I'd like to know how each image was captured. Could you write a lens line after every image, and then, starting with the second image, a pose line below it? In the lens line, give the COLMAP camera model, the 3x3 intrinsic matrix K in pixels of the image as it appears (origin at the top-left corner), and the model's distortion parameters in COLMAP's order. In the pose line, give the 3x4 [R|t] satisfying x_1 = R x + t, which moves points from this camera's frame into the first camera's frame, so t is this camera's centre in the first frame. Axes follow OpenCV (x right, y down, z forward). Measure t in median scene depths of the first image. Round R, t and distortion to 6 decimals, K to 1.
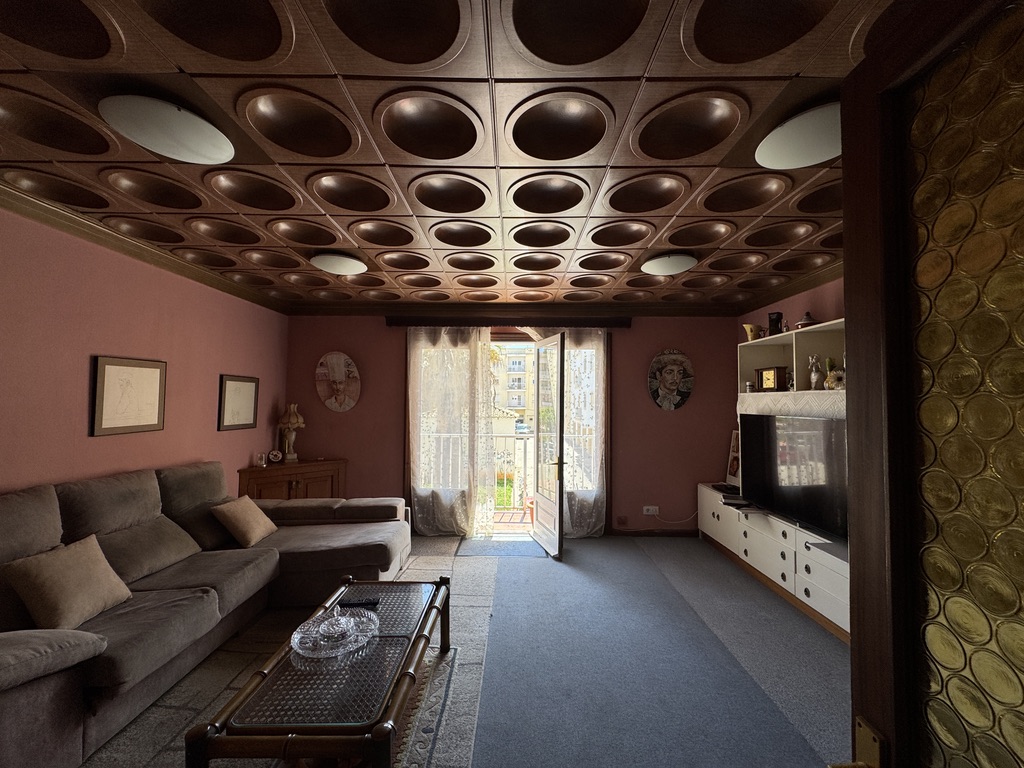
lens RADIAL K [[405.3, 0, 512.7], [0, 405.3, 384.4], [0, 0, 1]] dist [-0.003963, -0.000104]
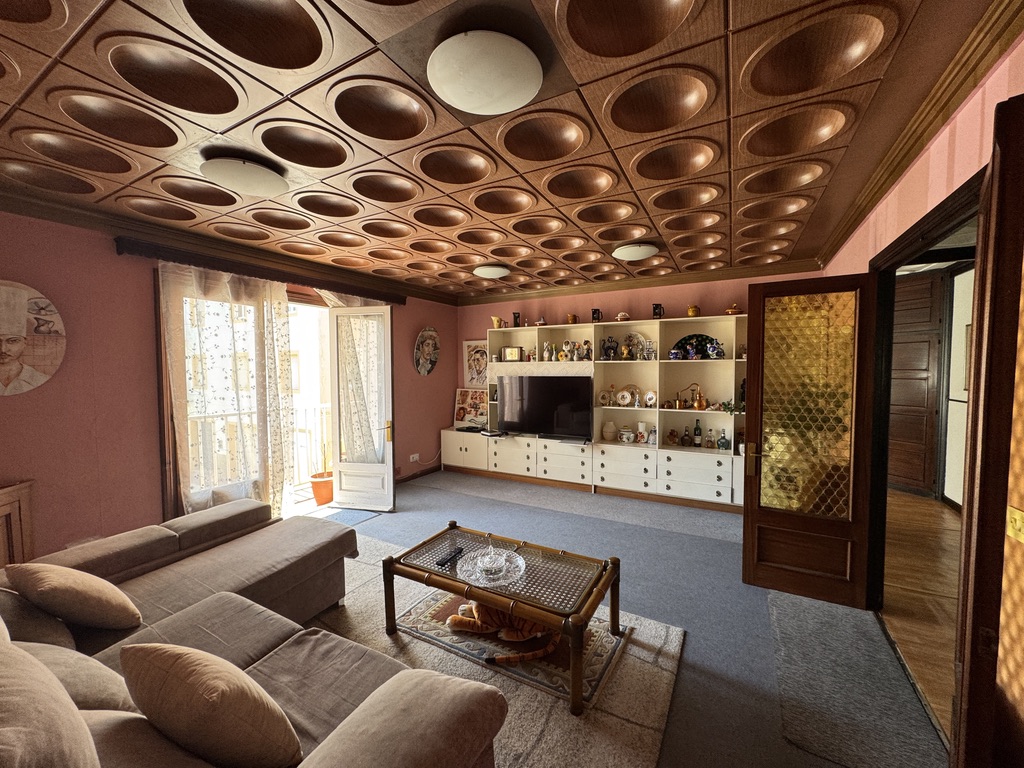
lens RADIAL K [[405.3, 0, 512.4], [0, 405.3, 386.0], [0, 0, 1]] dist [-0.003963, -0.000104]
pose [[0.480324, -0.049687, 0.875682, -0.583613], [-0.029023, 0.996947, 0.072487, -0.002561], [-0.876611, -0.060232, 0.477416, 0.169856]]
